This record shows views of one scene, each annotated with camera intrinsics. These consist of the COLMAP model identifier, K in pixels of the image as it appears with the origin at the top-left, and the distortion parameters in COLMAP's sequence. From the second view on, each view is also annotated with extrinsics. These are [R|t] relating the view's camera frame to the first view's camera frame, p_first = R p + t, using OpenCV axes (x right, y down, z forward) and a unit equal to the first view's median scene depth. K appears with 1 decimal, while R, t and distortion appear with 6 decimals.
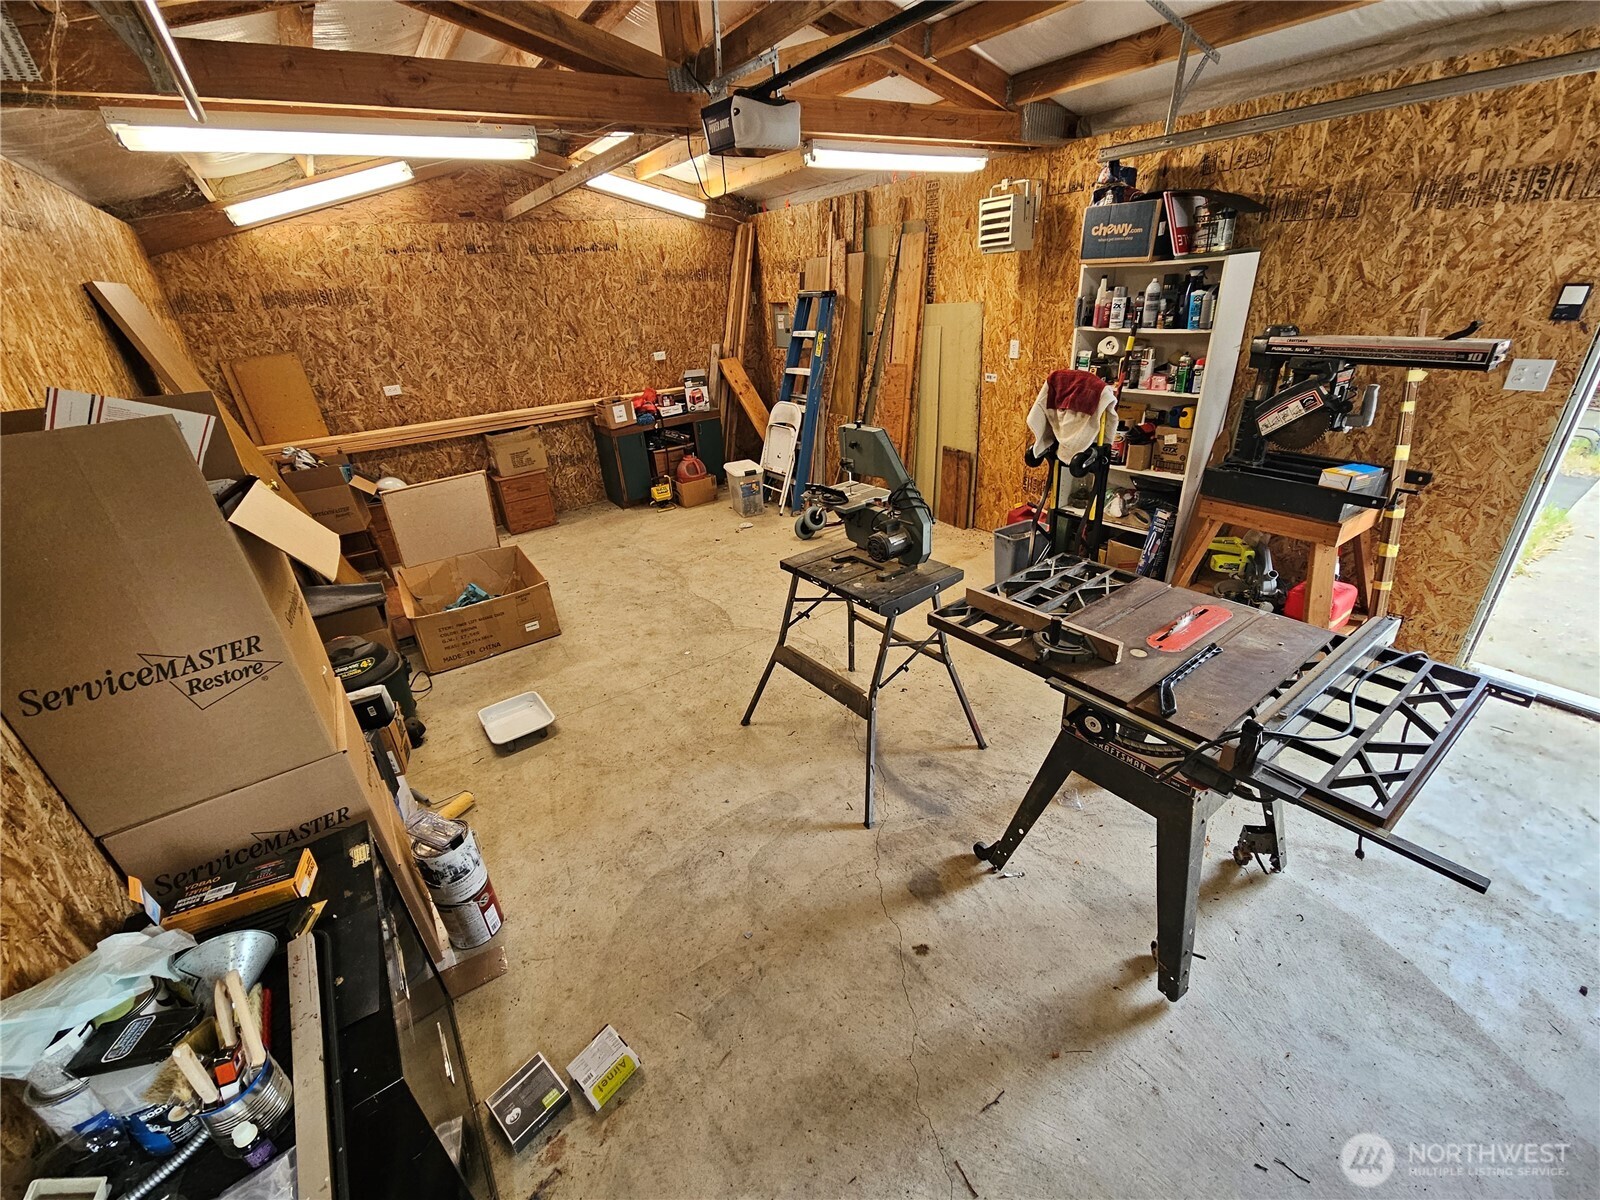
lens RADIAL K [[659.4, 0, 800.7], [0, 659.4, 603.0], [0, 0, 1]] dist [0.000993, 0.000960]
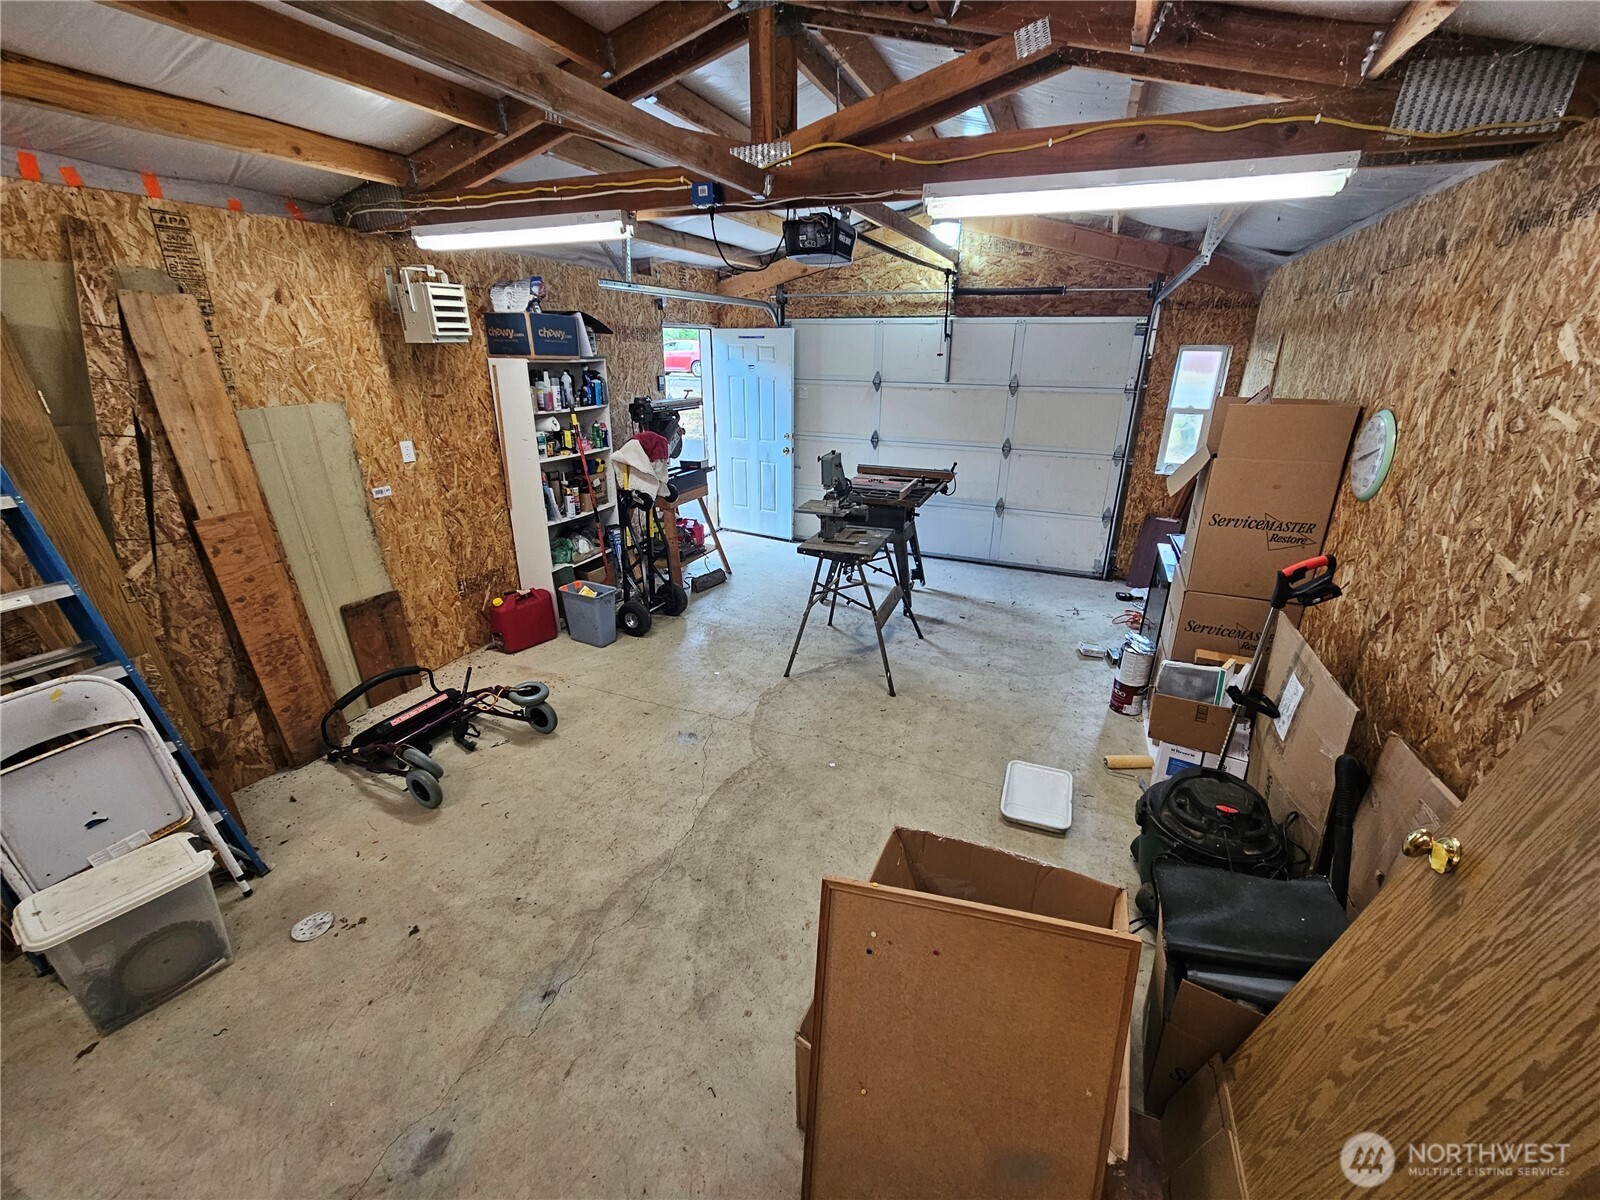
lens RADIAL K [[659.4, 0, 801.5], [0, 659.4, 598.8], [0, 0, 1]] dist [0.000993, 0.000960]
pose [[-0.533796, -0.249507, 0.807965, -0.674938], [0.393438, 0.772479, 0.498481, -0.459635], [-0.748510, 0.583972, -0.314181, 0.994061]]
